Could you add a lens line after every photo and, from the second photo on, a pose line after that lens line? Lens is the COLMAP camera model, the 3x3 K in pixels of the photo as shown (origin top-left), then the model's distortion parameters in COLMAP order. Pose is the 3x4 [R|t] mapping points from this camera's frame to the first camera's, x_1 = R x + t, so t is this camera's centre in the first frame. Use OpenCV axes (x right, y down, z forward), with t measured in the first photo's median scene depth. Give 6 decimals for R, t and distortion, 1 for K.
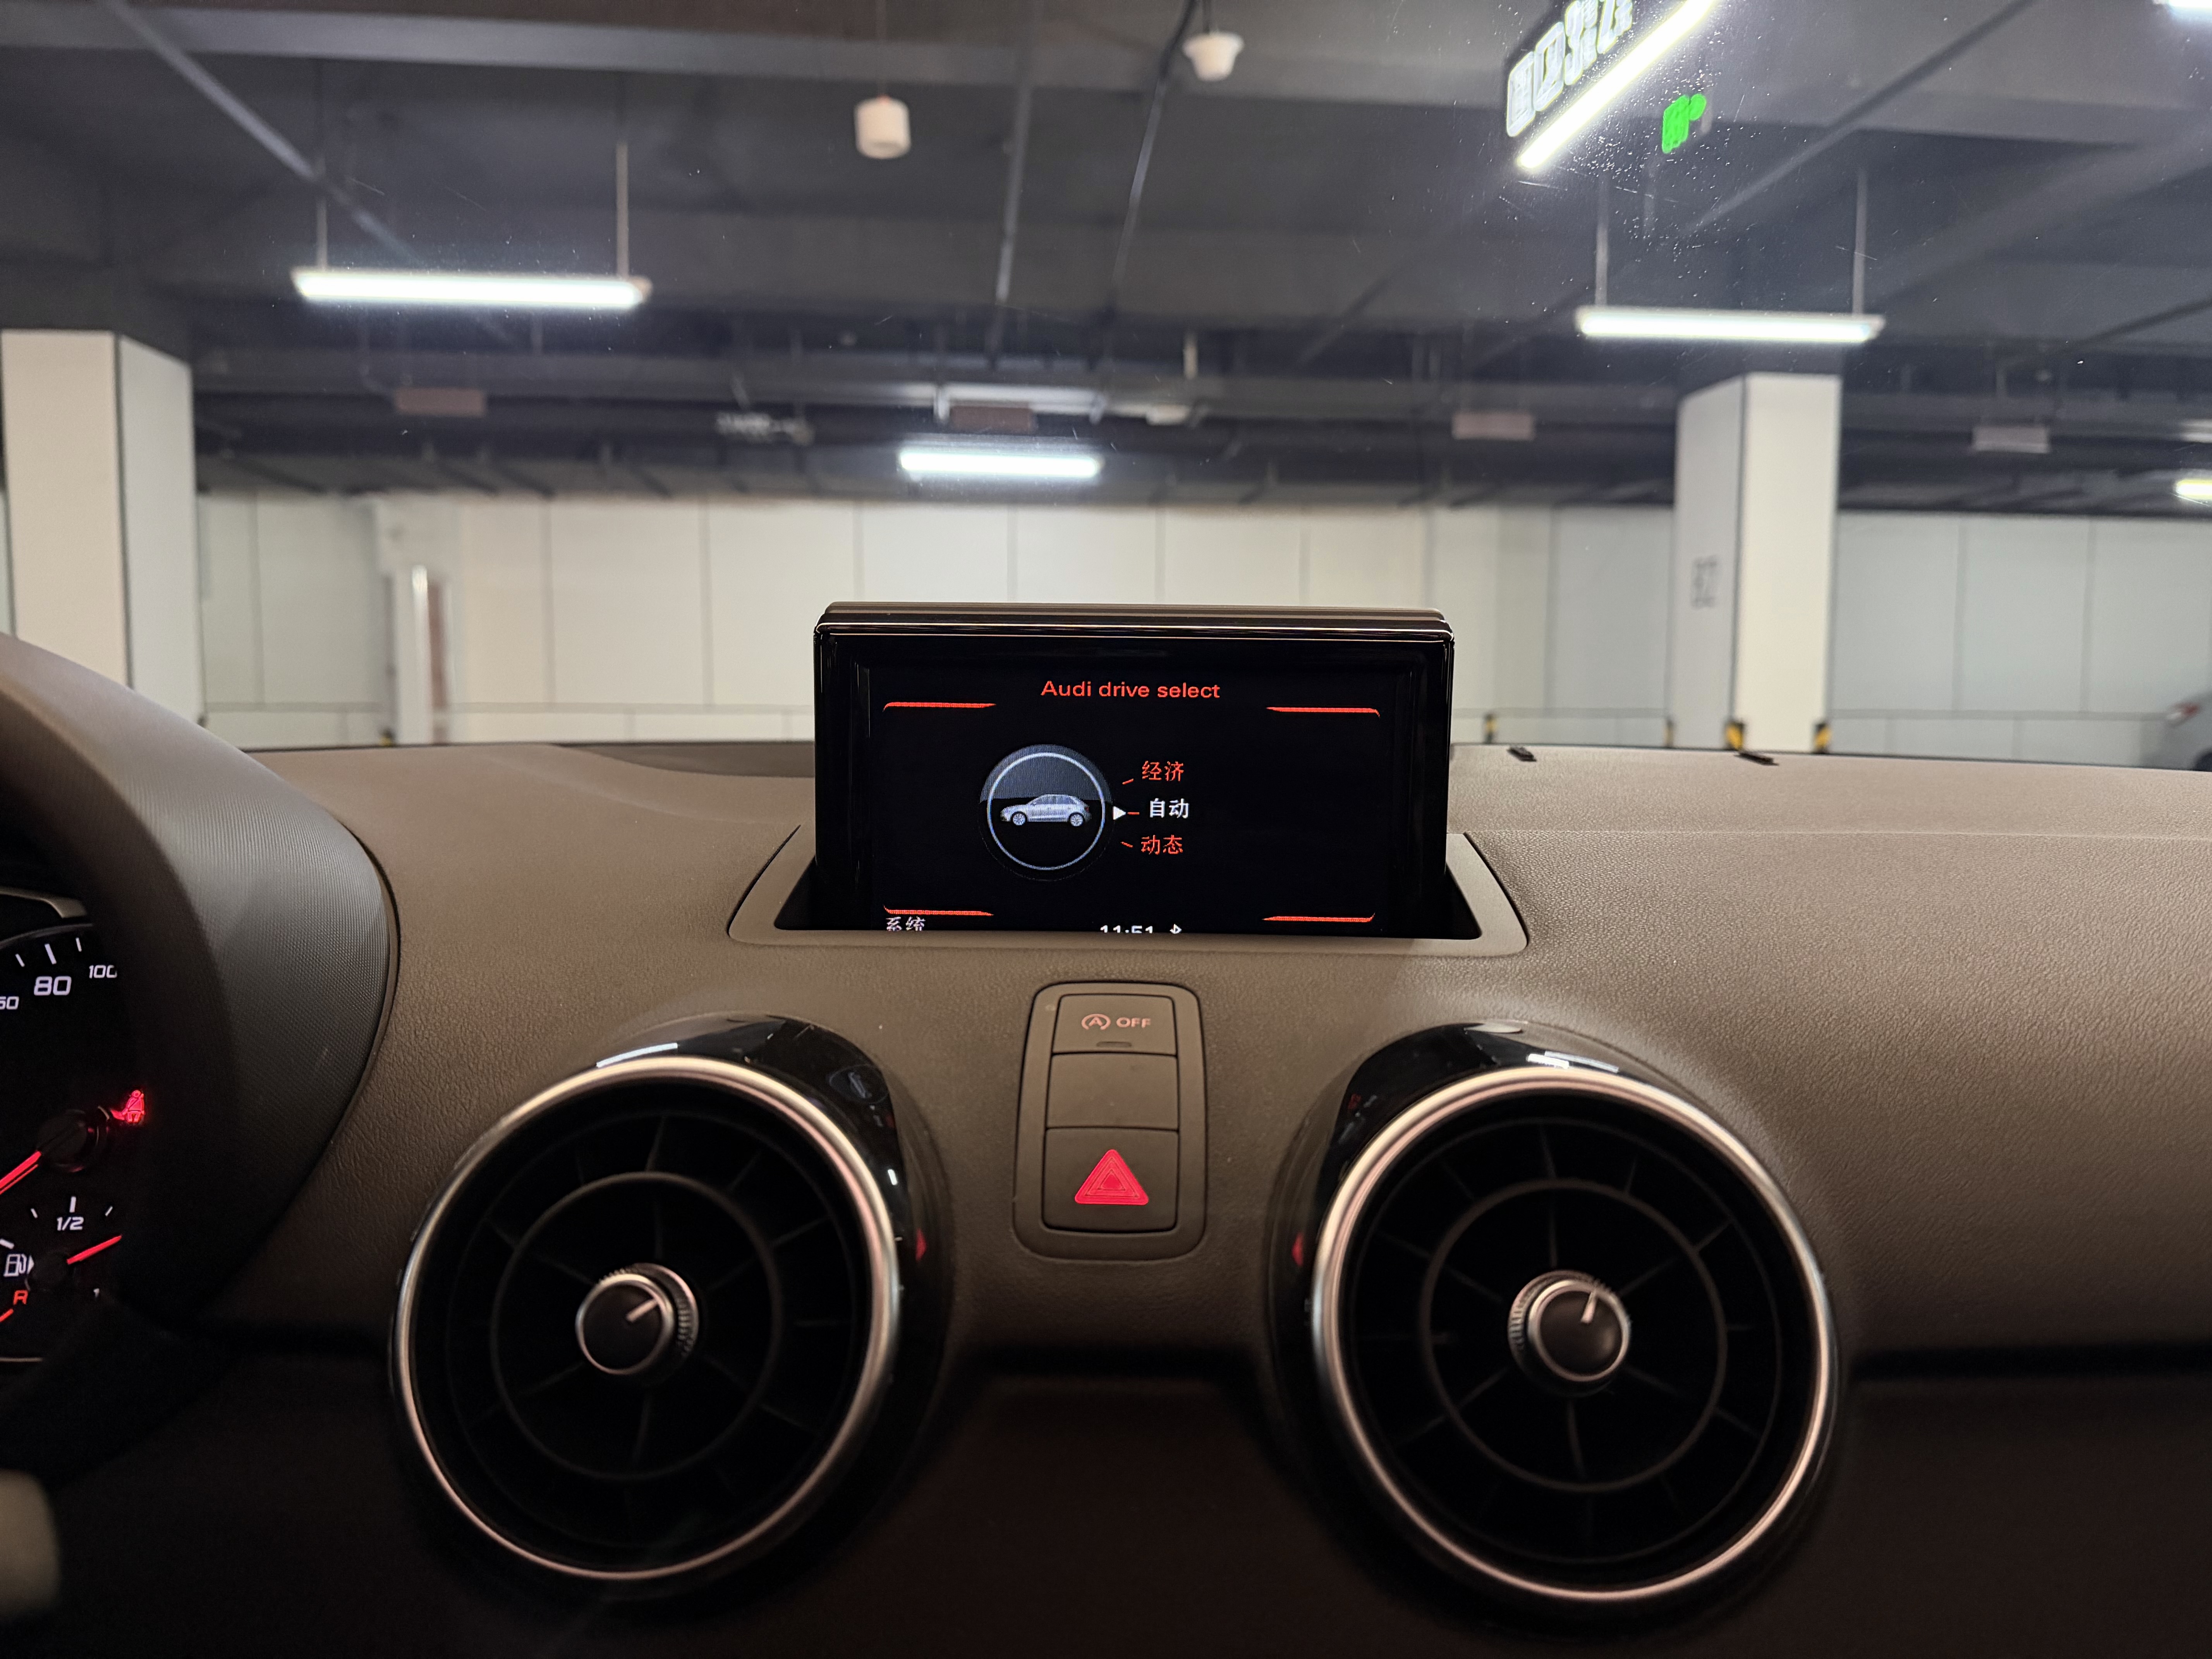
lens RADIAL K [[1562.9, 0, 1099.4], [0, 1562.9, 836.5], [0, 0, 1]] dist [0.032922, -0.042774]
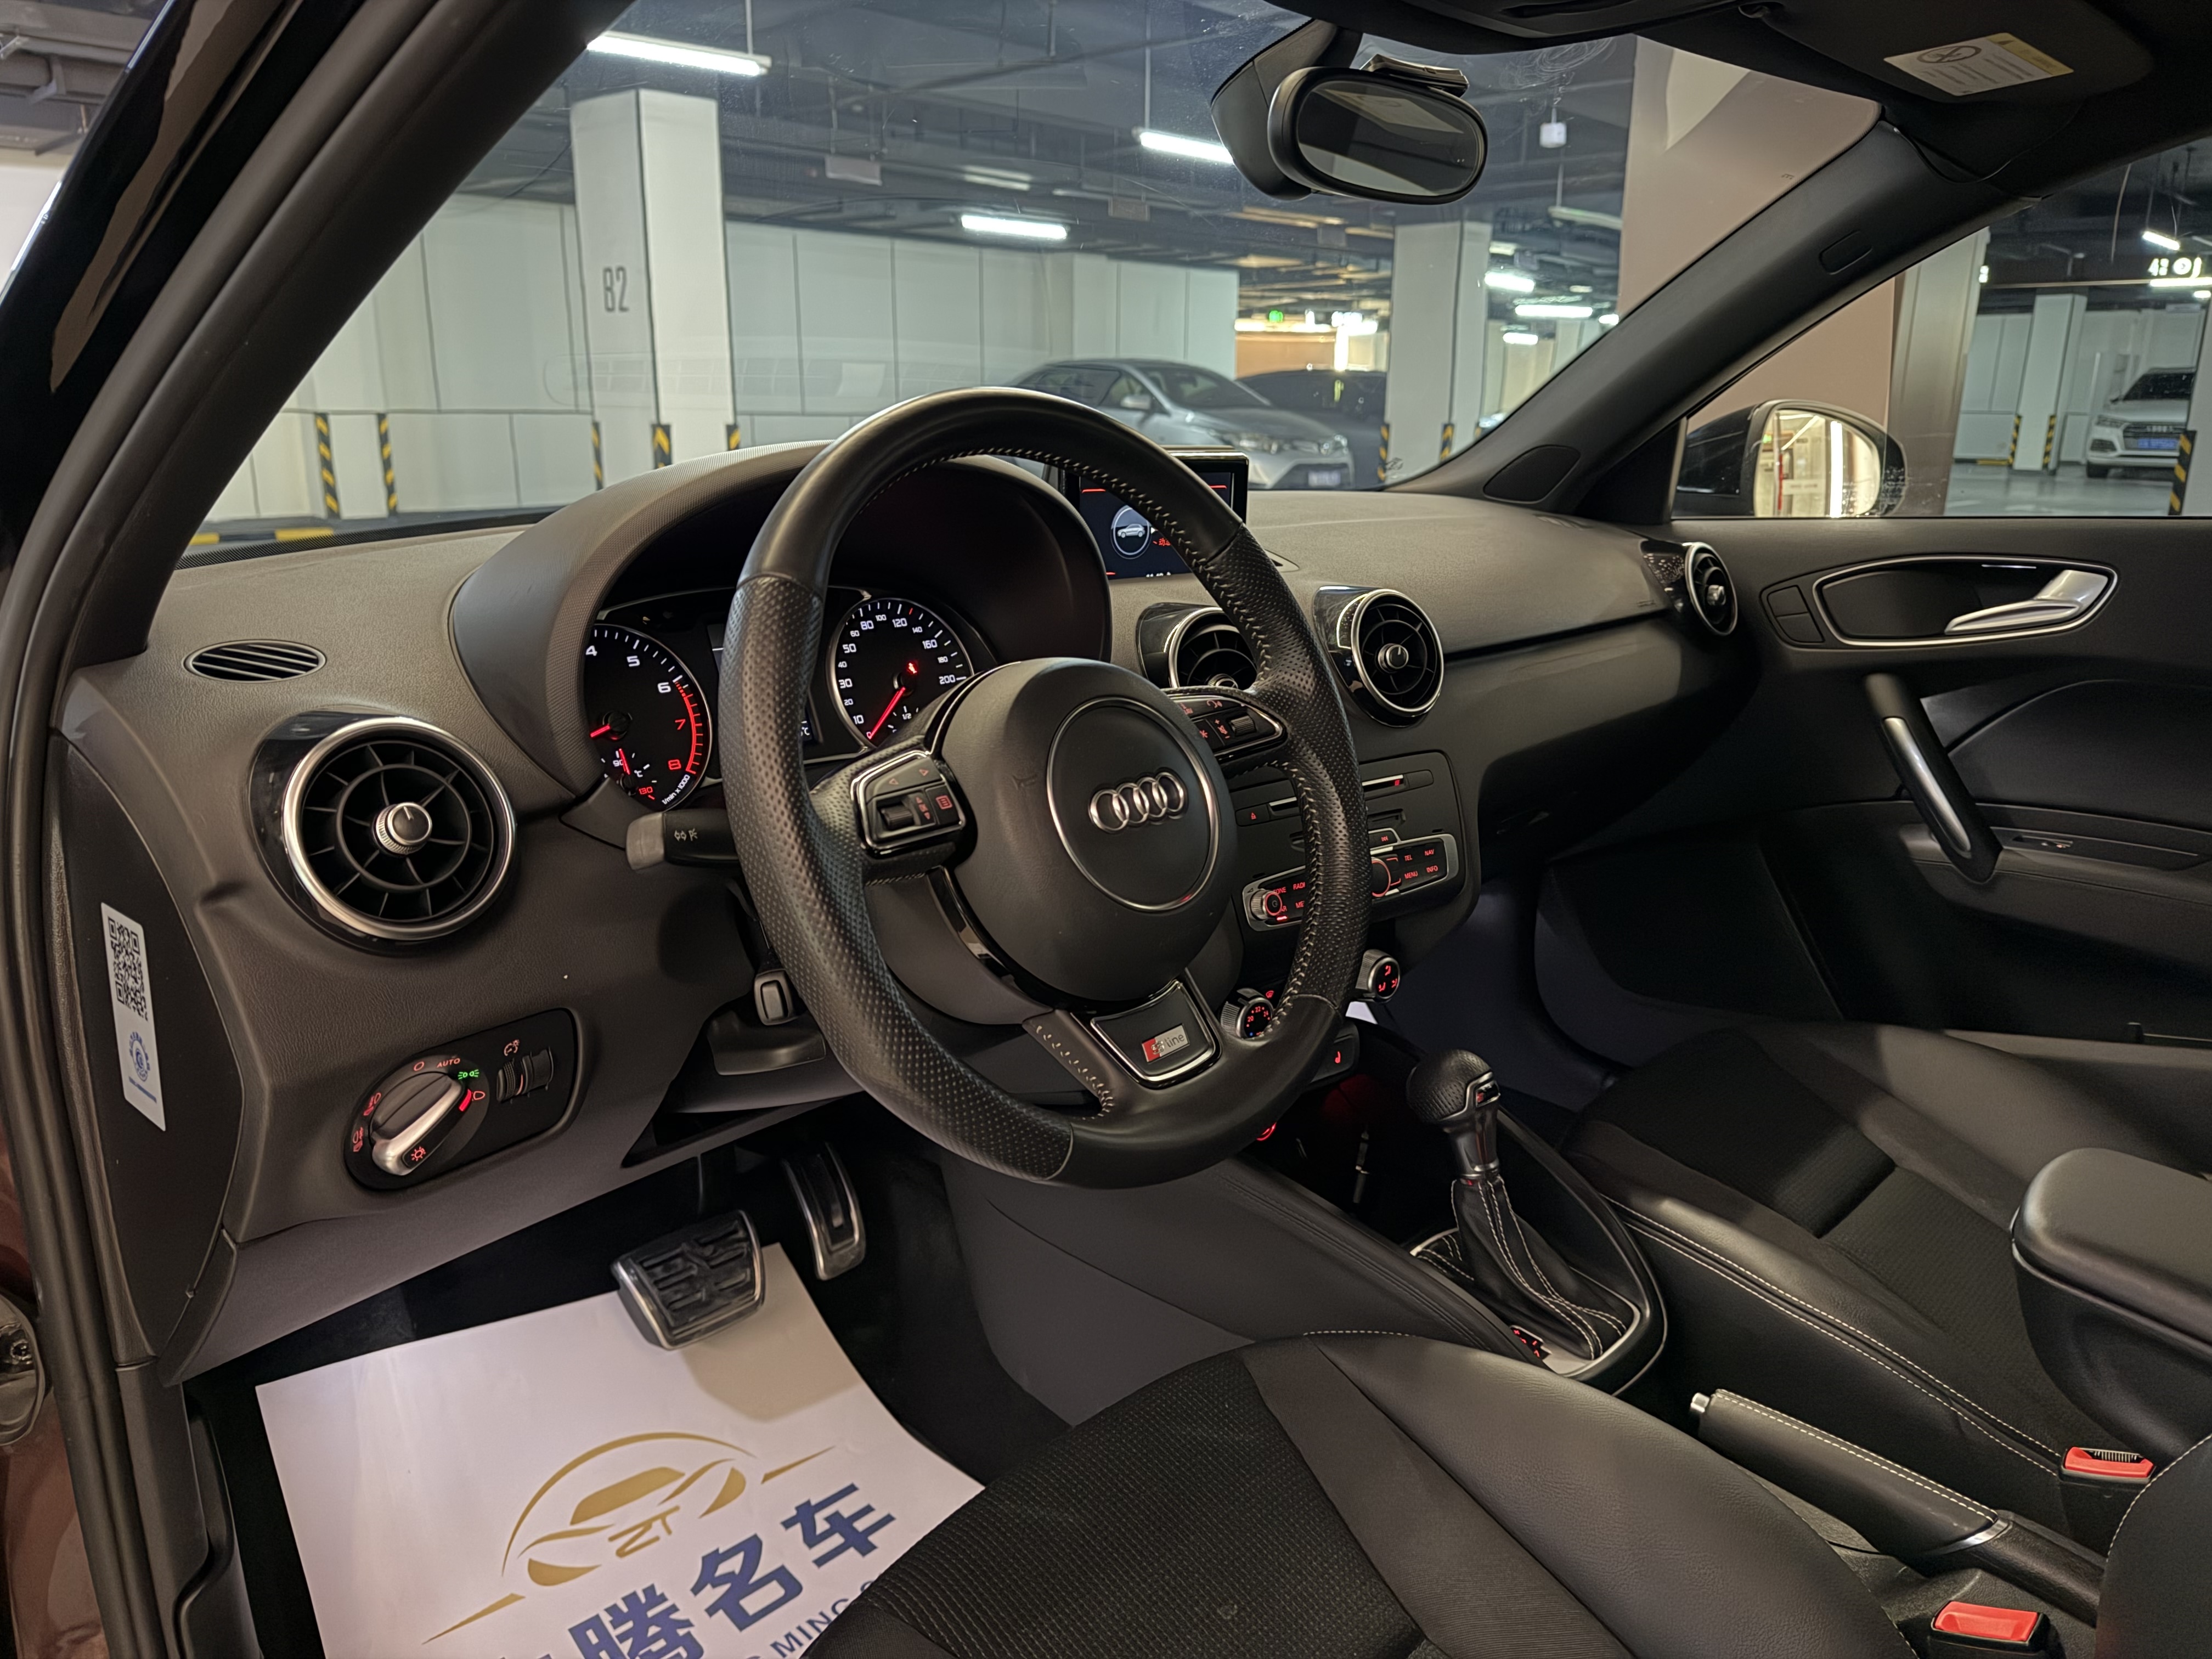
lens RADIAL K [[1545.3, 0, 1107.6], [0, 1545.3, 825.3], [0, 0, 1]] dist [0.164412, -0.276469]
pose [[0.757427, -0.170014, 0.630397, -1.737352], [0.052314, 0.978202, 0.200960, -0.057973], [-0.650821, -0.119234, 0.749810, -0.952336]]
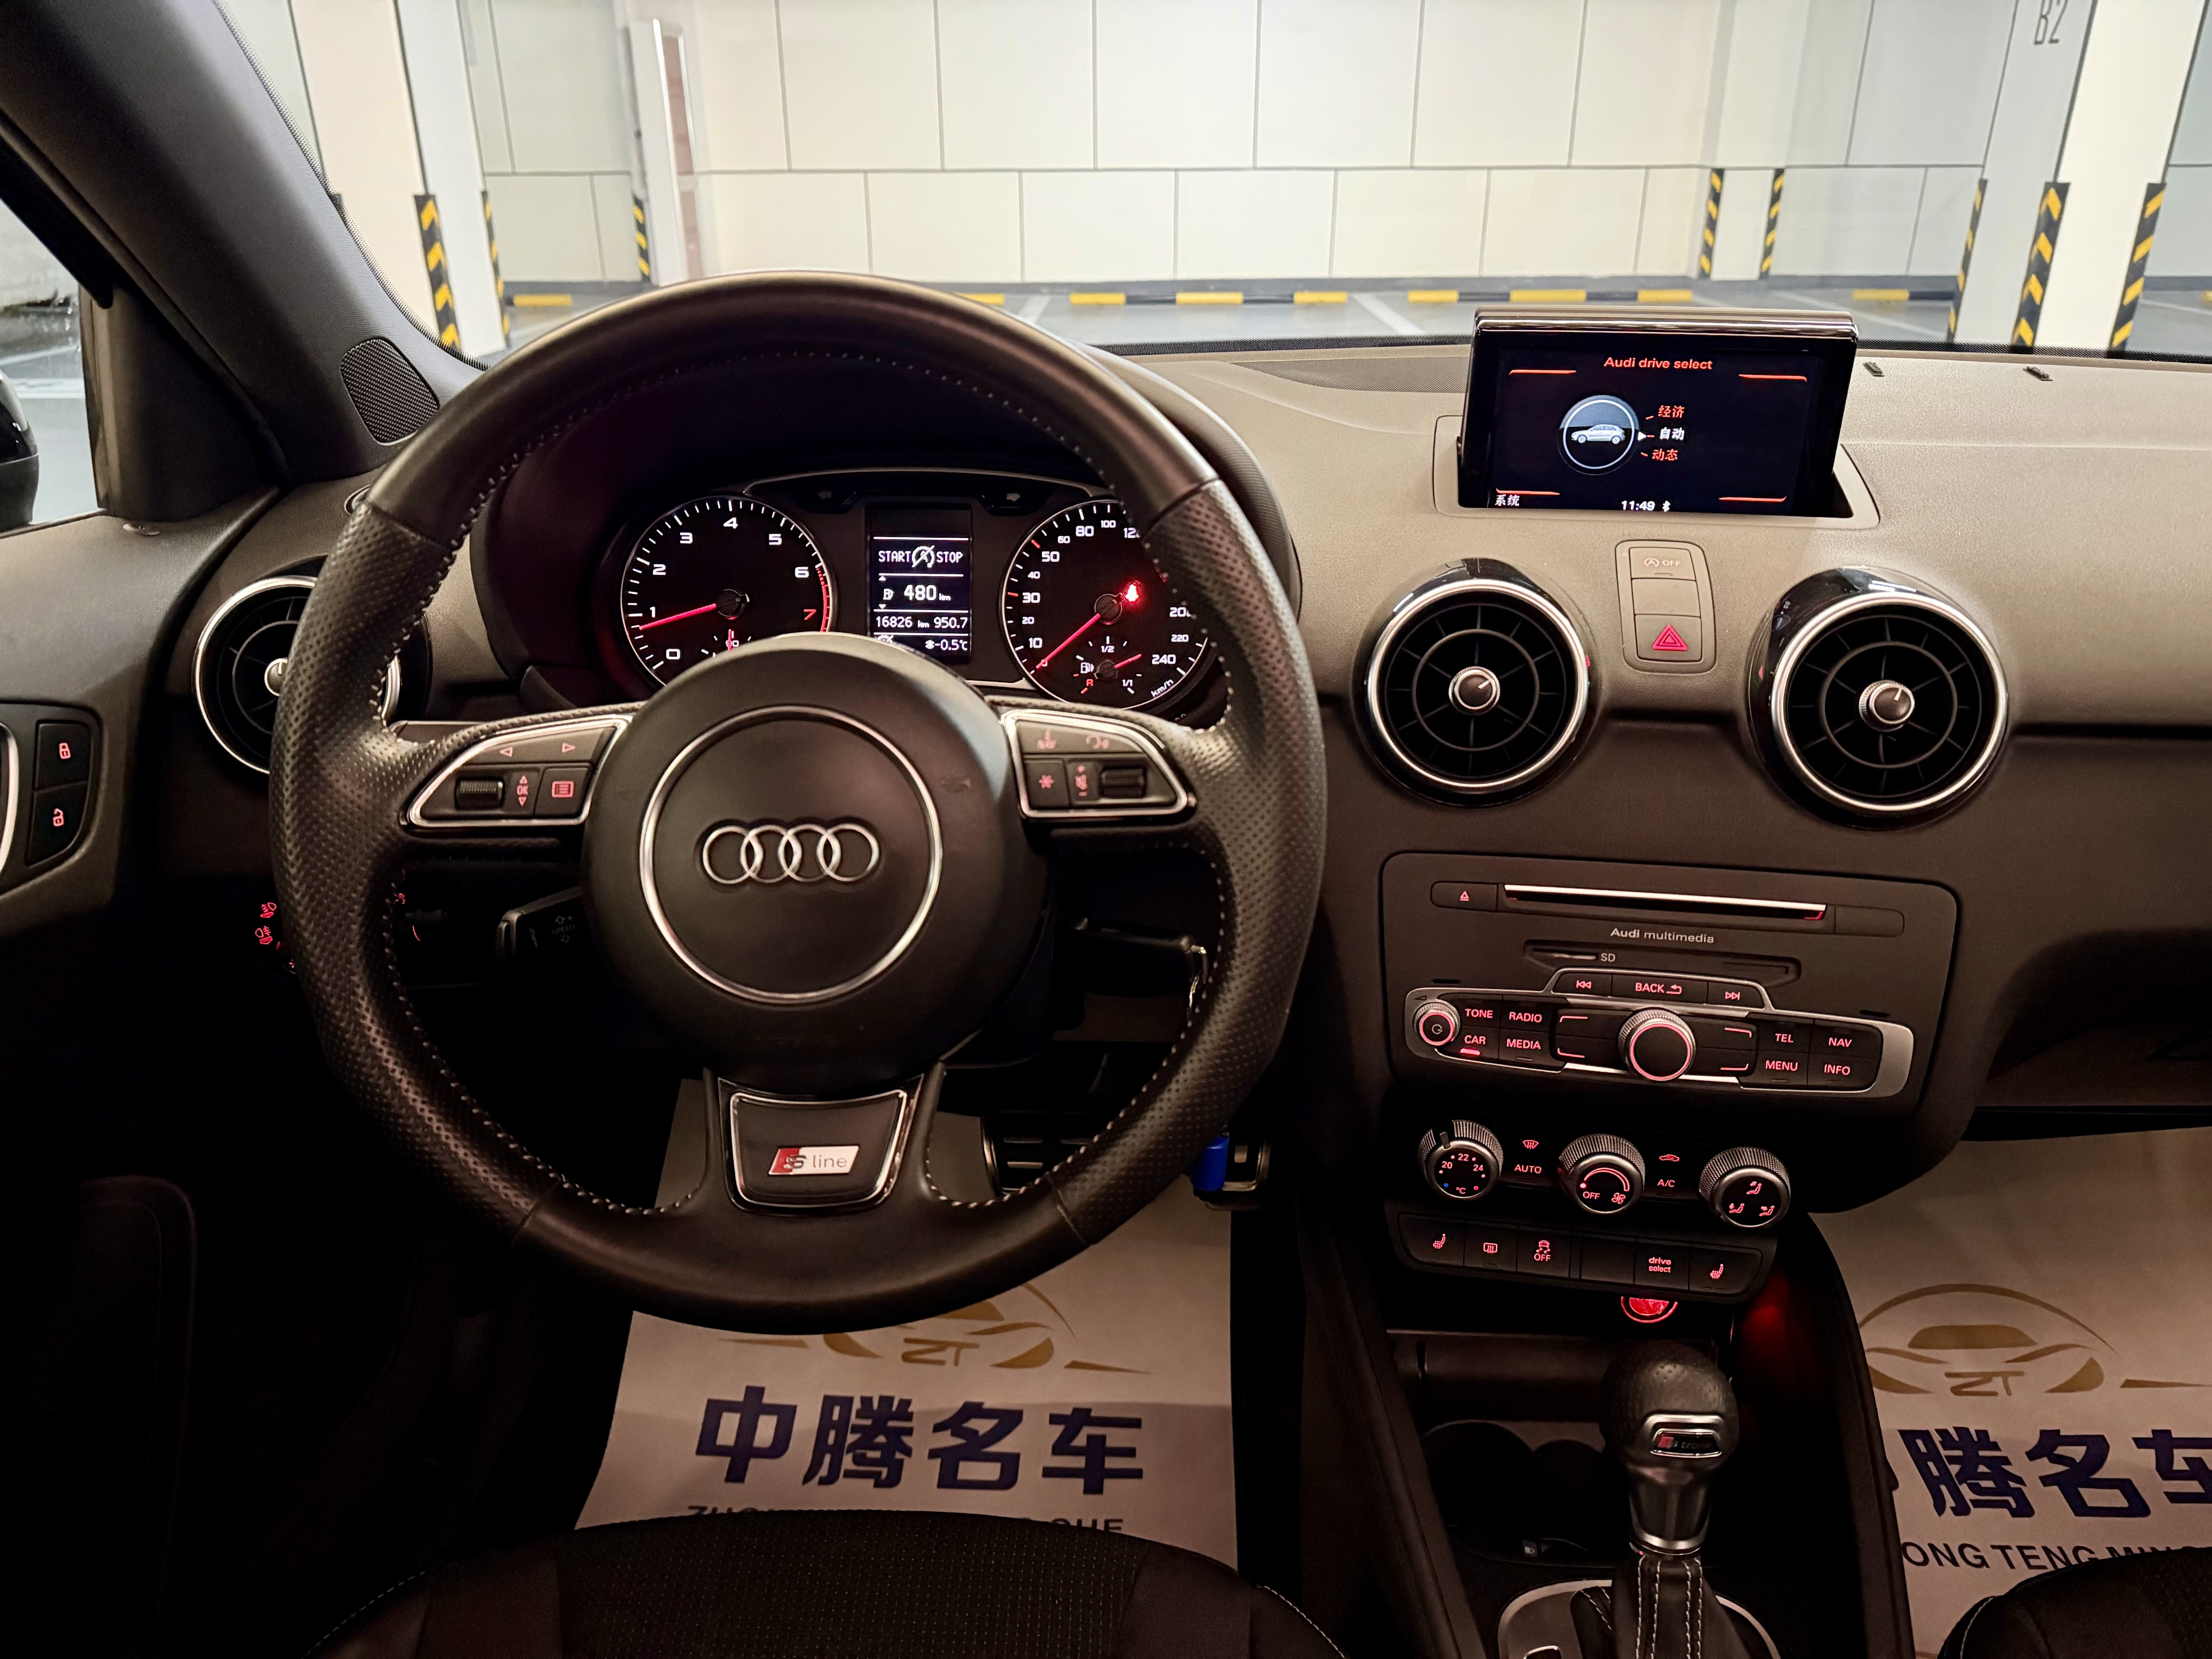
lens RADIAL K [[1540.4, 0, 1105.6], [0, 1540.4, 842.0], [0, 0, 1]] dist [0.157209, -0.268348]
pose [[0.991726, 0.044024, -0.120591, -0.344625], [-0.002125, 0.944862, 0.327462, -0.157510], [0.128359, -0.324496, 0.937137, -0.865109]]
